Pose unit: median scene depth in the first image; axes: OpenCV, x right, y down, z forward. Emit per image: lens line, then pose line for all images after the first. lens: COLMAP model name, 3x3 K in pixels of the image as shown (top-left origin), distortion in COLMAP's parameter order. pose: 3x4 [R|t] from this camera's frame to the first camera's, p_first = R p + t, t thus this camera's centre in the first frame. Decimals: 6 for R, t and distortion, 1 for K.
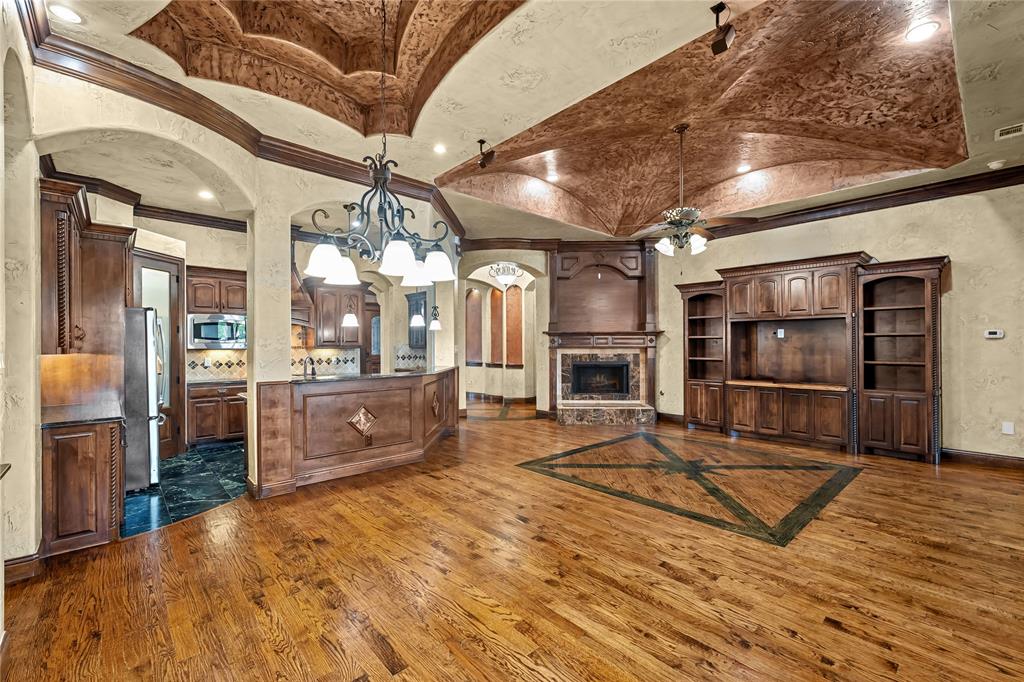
lens RADIAL K [[439.4, 0, 516.1], [0, 439.4, 343.5], [0, 0, 1]] dist [0.004578, 0.000518]
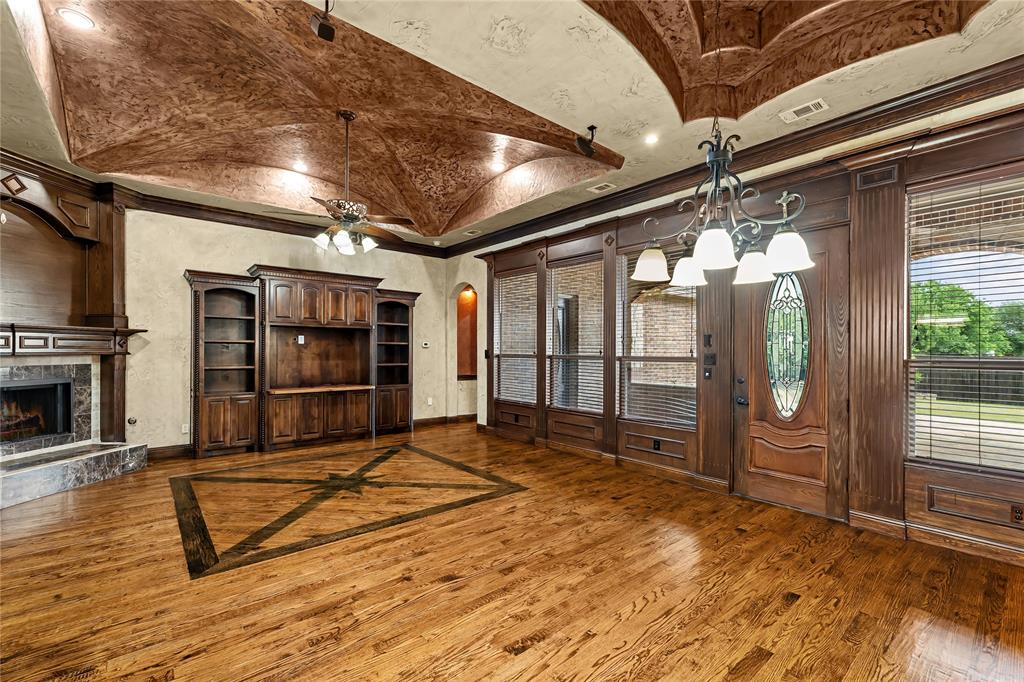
lens RADIAL K [[439.4, 0, 519.6], [0, 439.4, 349.3], [0, 0, 1]] dist [0.004578, 0.000518]
pose [[0.030772, 0.007388, 0.999499, -0.544697], [-0.006793, 0.999951, -0.007182, 0.004525], [-0.999503, -0.006569, 0.030821, 0.624140]]
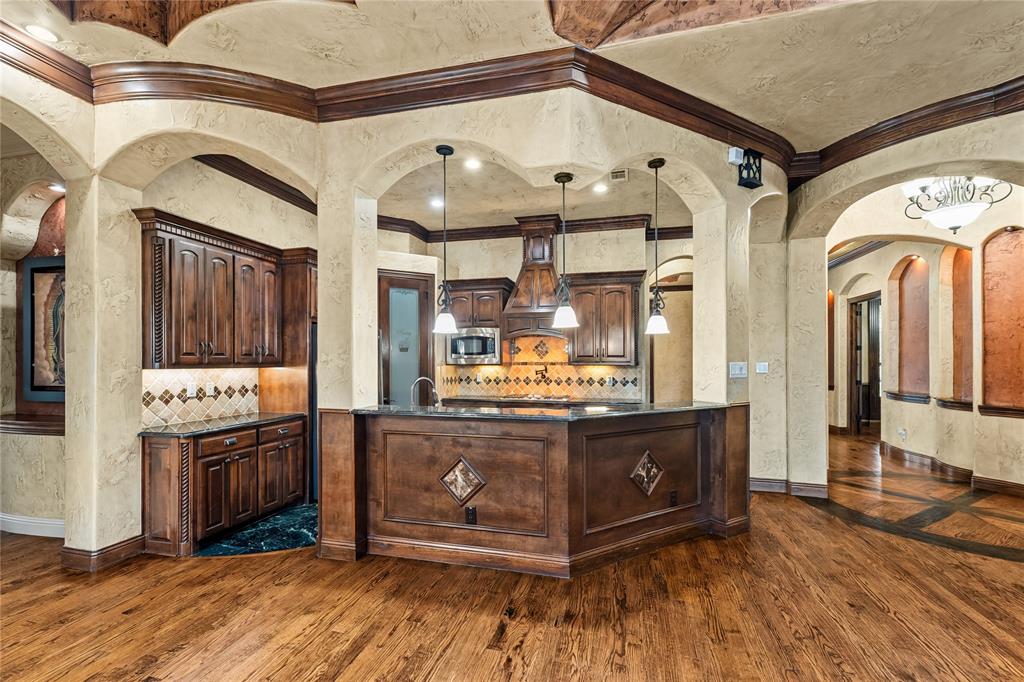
lens RADIAL K [[439.4, 0, 514.6], [0, 439.4, 360.9], [0, 0, 1]] dist [0.004578, 0.000518]
pose [[0.540656, 0.005305, -0.841227, 0.220644], [-0.000254, 0.999981, 0.006142, -0.001730], [0.841244, -0.003107, 0.540647, 0.719873]]
